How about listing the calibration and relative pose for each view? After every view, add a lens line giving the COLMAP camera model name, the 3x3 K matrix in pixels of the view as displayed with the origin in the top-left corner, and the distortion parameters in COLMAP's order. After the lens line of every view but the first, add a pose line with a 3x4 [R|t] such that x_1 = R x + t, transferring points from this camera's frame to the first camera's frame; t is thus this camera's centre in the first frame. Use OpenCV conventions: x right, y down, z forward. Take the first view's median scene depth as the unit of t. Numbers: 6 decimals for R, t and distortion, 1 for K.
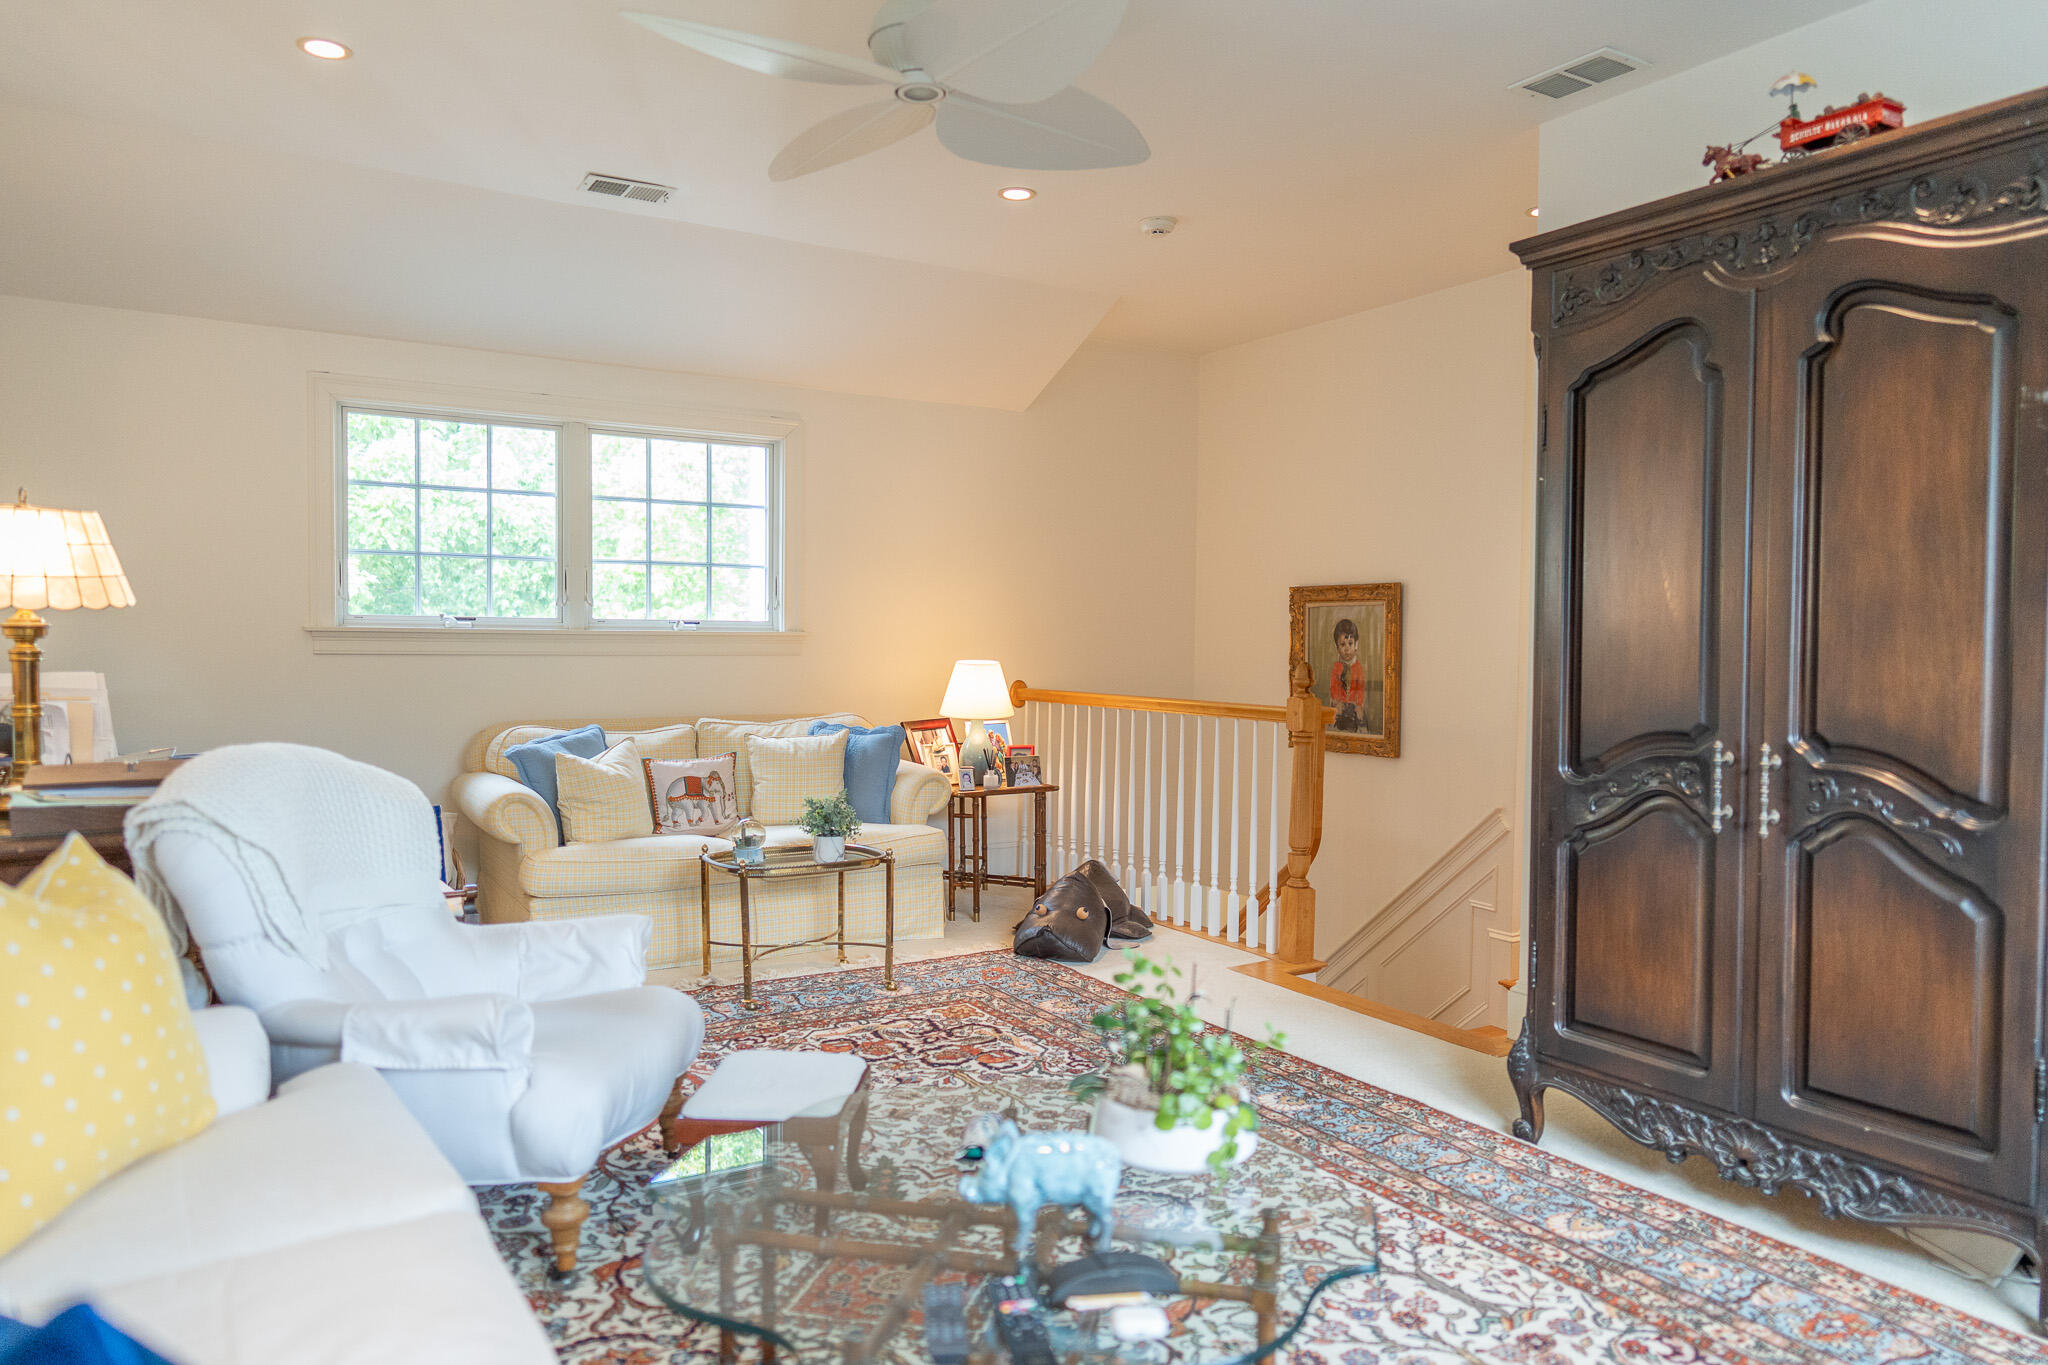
lens RADIAL K [[1362.1, 0, 1024.0], [0, 1362.1, 682.5], [0, 0, 1]] dist [0.003263, 0.002525]
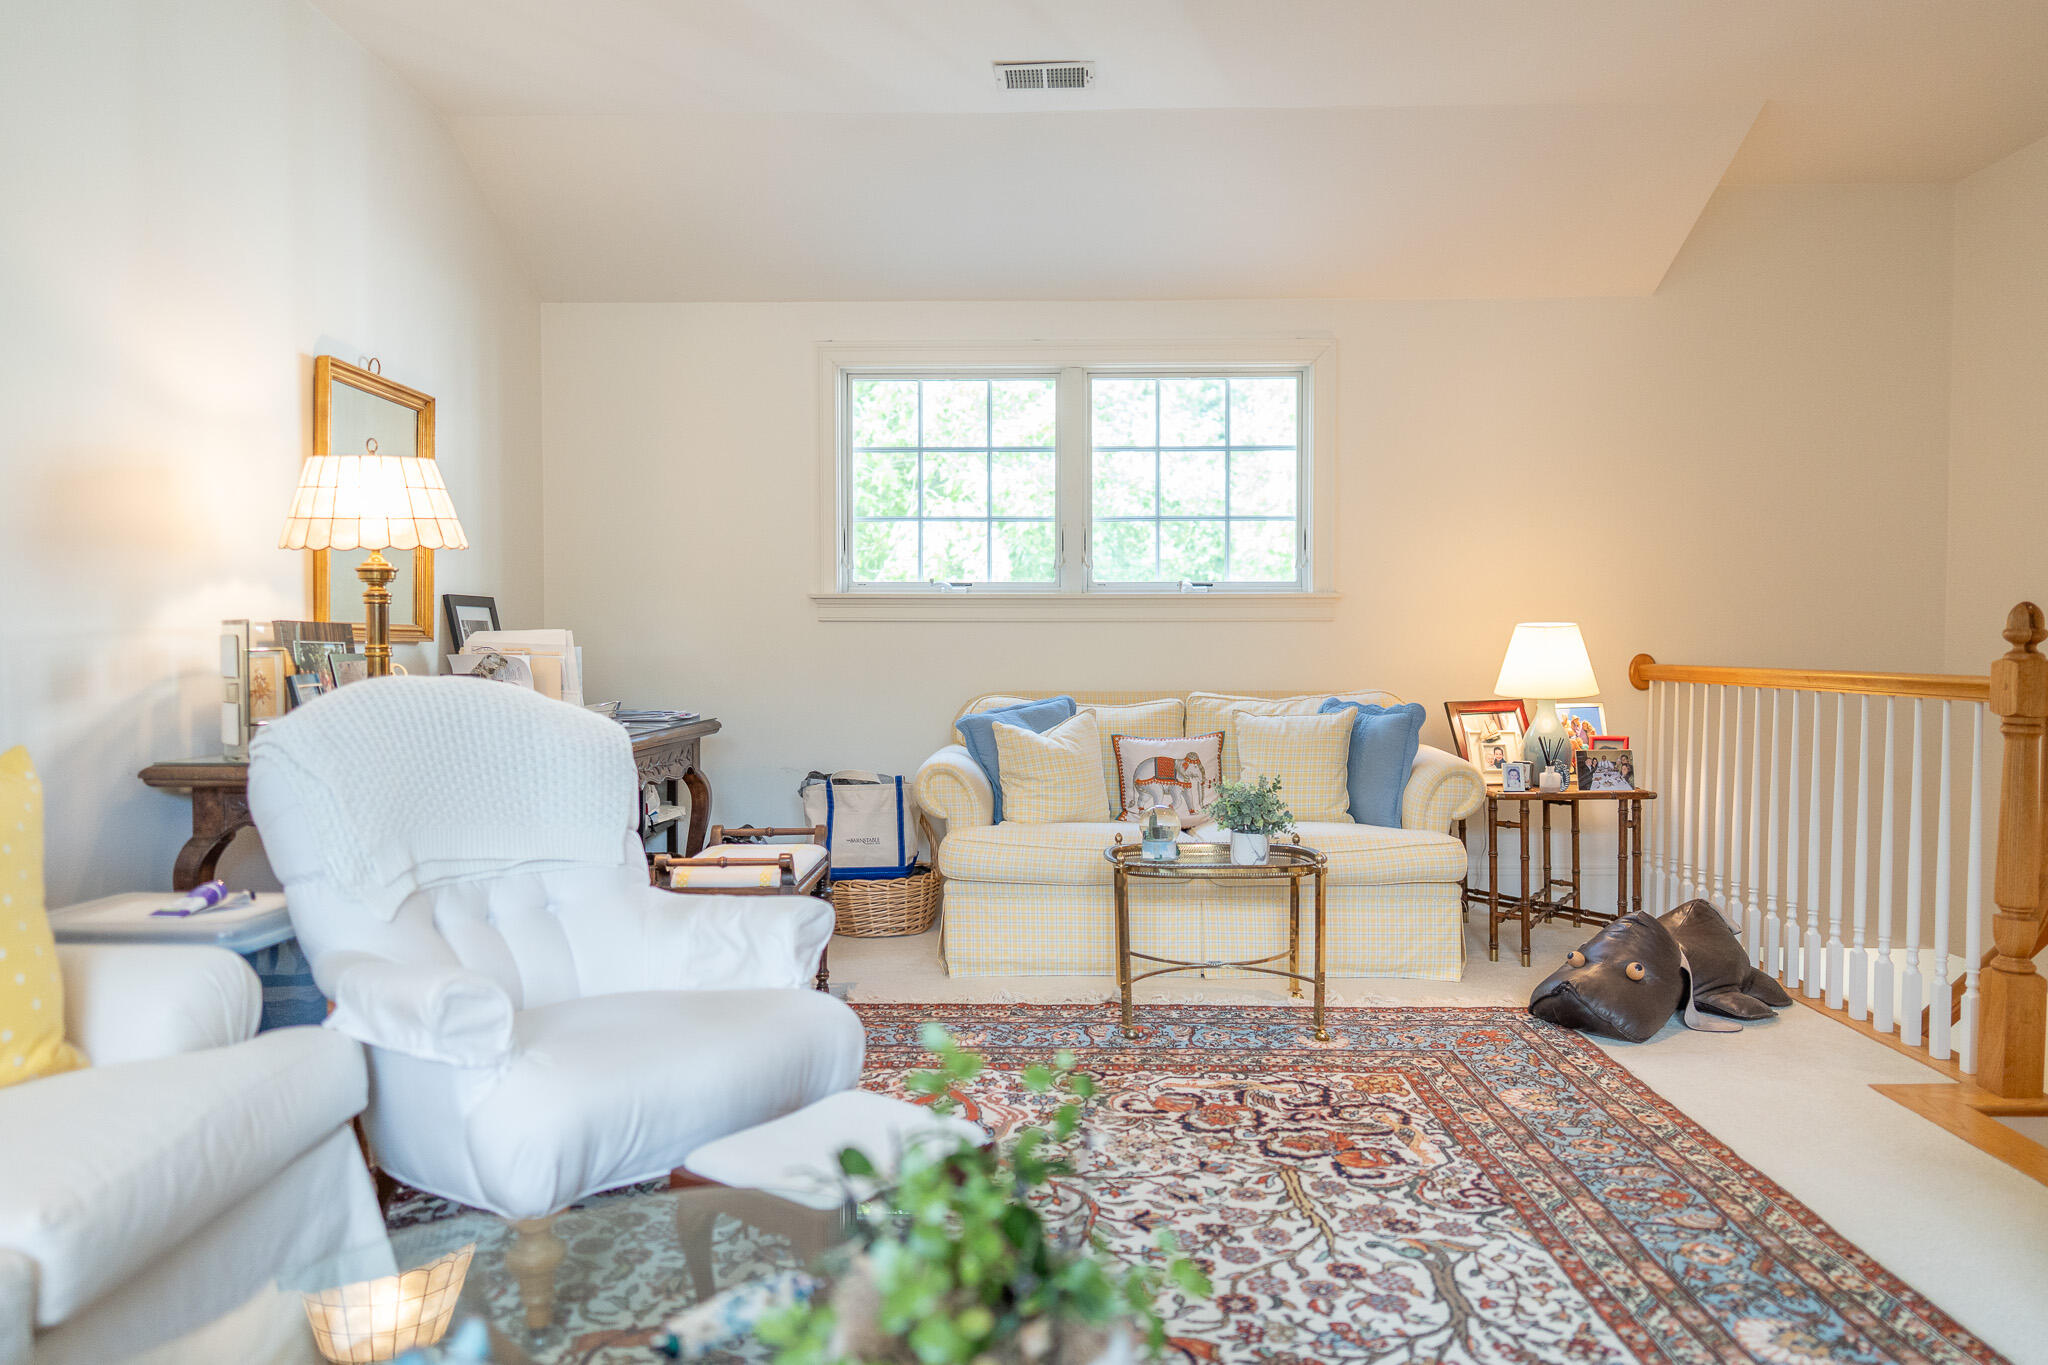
lens RADIAL K [[1362.1, 0, 1024.0], [0, 1362.1, 682.5], [0, 0, 1]] dist [0.003263, 0.002525]
pose [[0.837051, 0.006167, -0.547090, 0.166987], [-0.010060, 0.999941, -0.004119, 0.028461], [0.547032, 0.008952, 0.837064, 0.250506]]
